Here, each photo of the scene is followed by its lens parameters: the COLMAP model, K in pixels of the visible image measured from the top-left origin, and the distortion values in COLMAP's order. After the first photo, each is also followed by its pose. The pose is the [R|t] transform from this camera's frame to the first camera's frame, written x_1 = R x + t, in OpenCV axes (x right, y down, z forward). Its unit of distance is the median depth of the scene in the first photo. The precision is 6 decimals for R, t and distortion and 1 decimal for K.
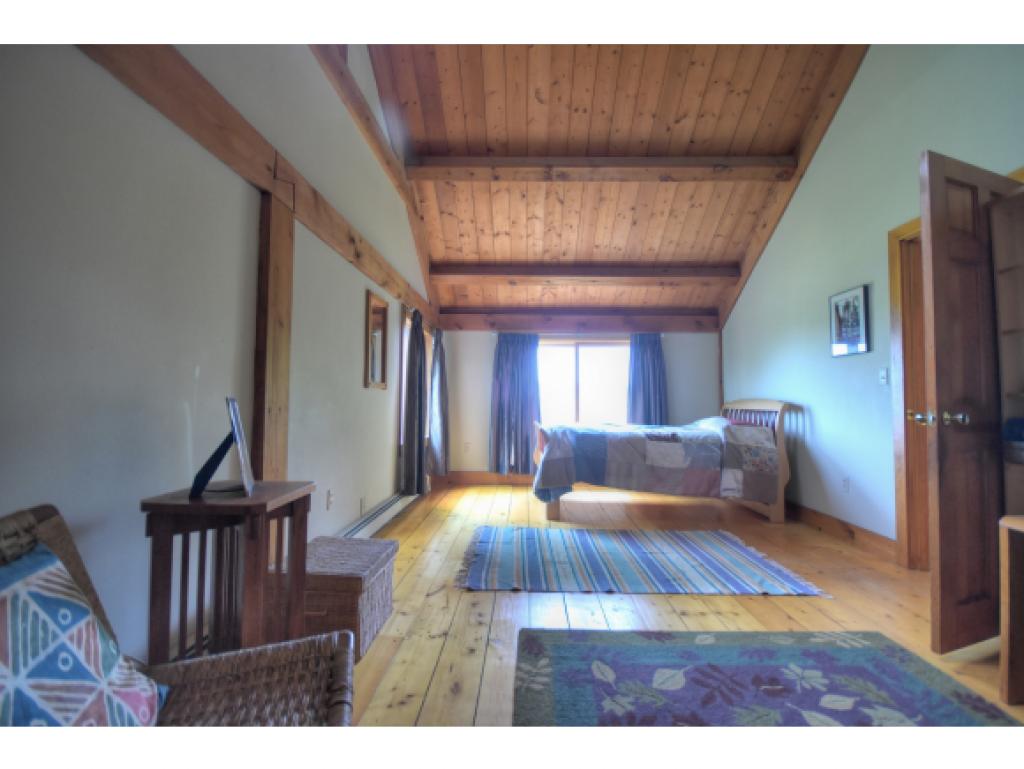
lens RADIAL K [[452.4, 0, 512.0], [0, 452.4, 384.5], [0, 0, 1]] dist [-0.000520, -0.000089]
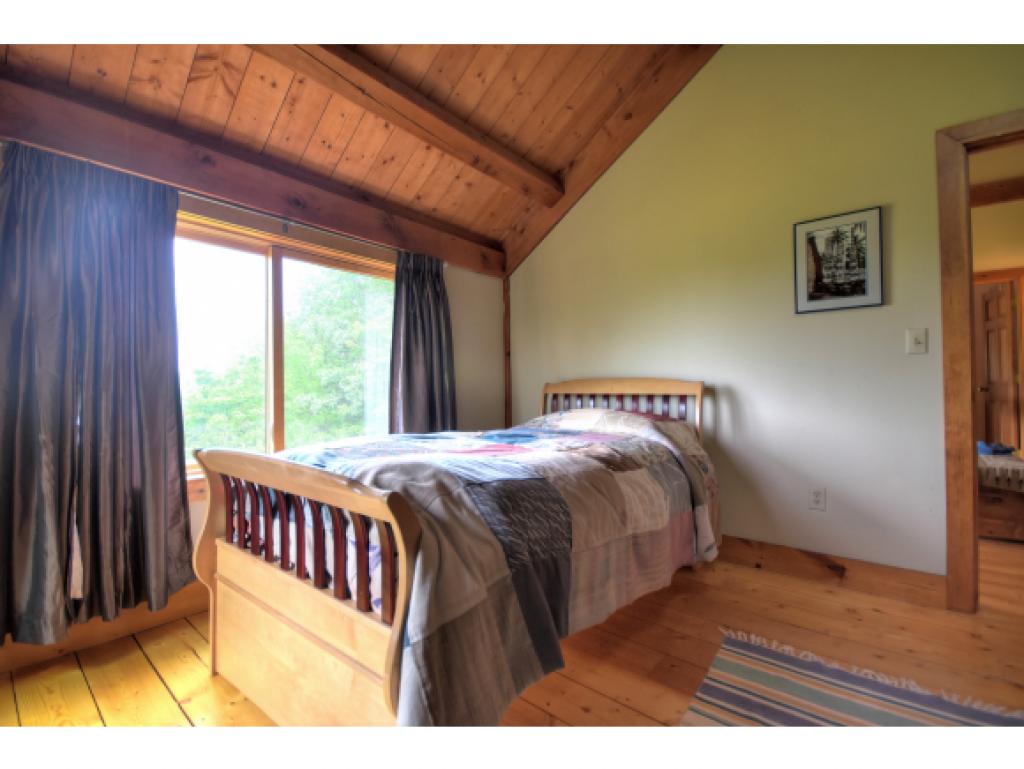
lens RADIAL K [[452.4, 0, 512.0], [0, 452.4, 384.5], [0, 0, 1]] dist [-0.000520, -0.000089]
pose [[0.616767, -0.002463, 0.787142, -0.088694], [-0.016753, 0.999727, 0.016256, 0.041339], [-0.786967, -0.023213, 0.616558, 0.908138]]
